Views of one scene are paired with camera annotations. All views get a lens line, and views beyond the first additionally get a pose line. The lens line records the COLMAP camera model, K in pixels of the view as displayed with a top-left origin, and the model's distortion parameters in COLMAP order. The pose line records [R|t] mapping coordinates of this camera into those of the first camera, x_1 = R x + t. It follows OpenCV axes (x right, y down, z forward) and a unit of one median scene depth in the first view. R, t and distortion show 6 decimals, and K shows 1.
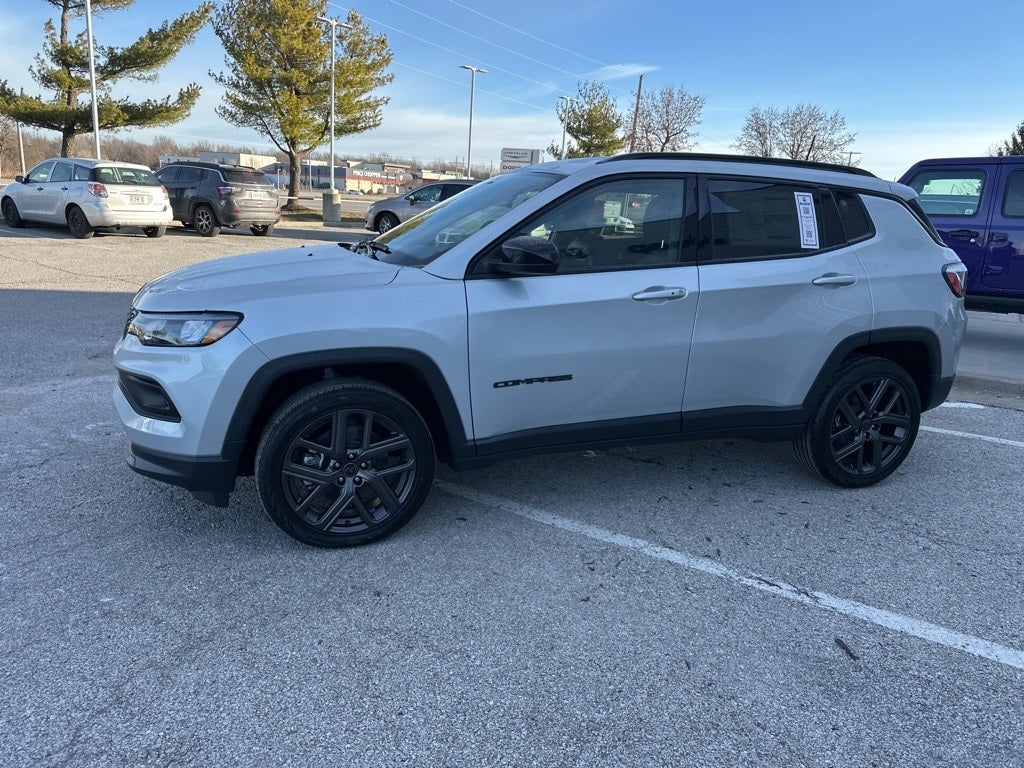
lens RADIAL K [[722.0, 0, 504.1], [0, 722.0, 385.1], [0, 0, 1]] dist [0.027723, -0.032370]
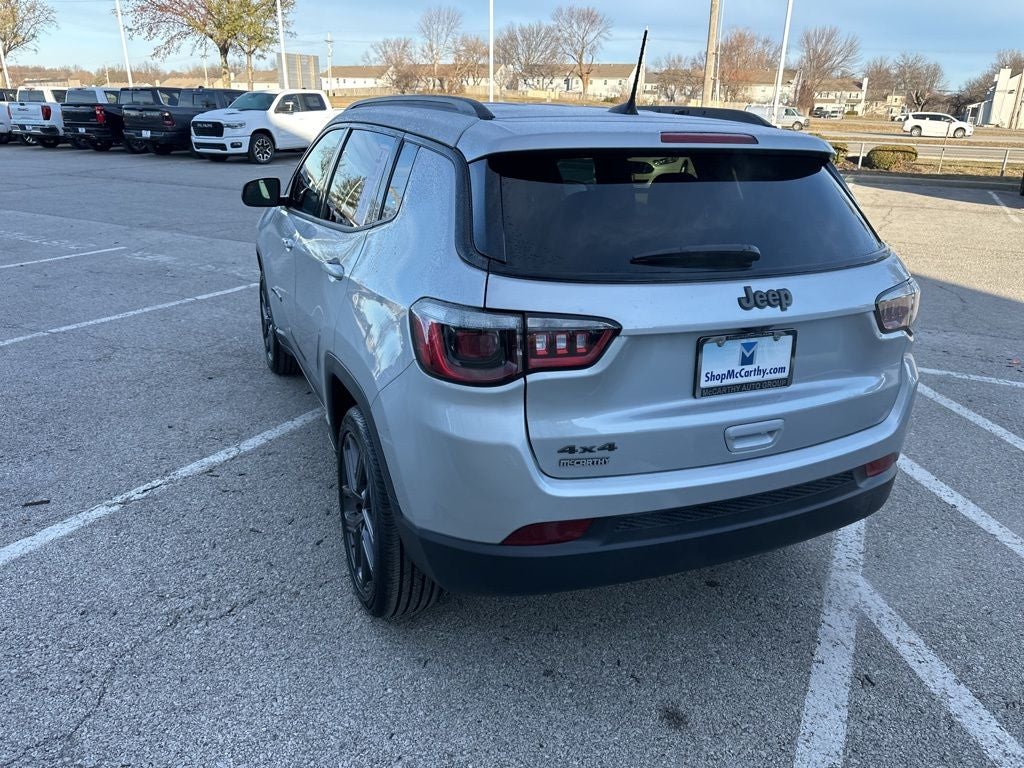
lens RADIAL K [[722.0, 0, 505.6], [0, 722.0, 376.6], [0, 0, 1]] dist [0.027723, -0.032370]
pose [[0.087571, 0.296253, -0.951087, 0.207693], [-0.267780, 0.926613, 0.263974, -0.049321], [0.959492, 0.231565, 0.160475, 0.188528]]
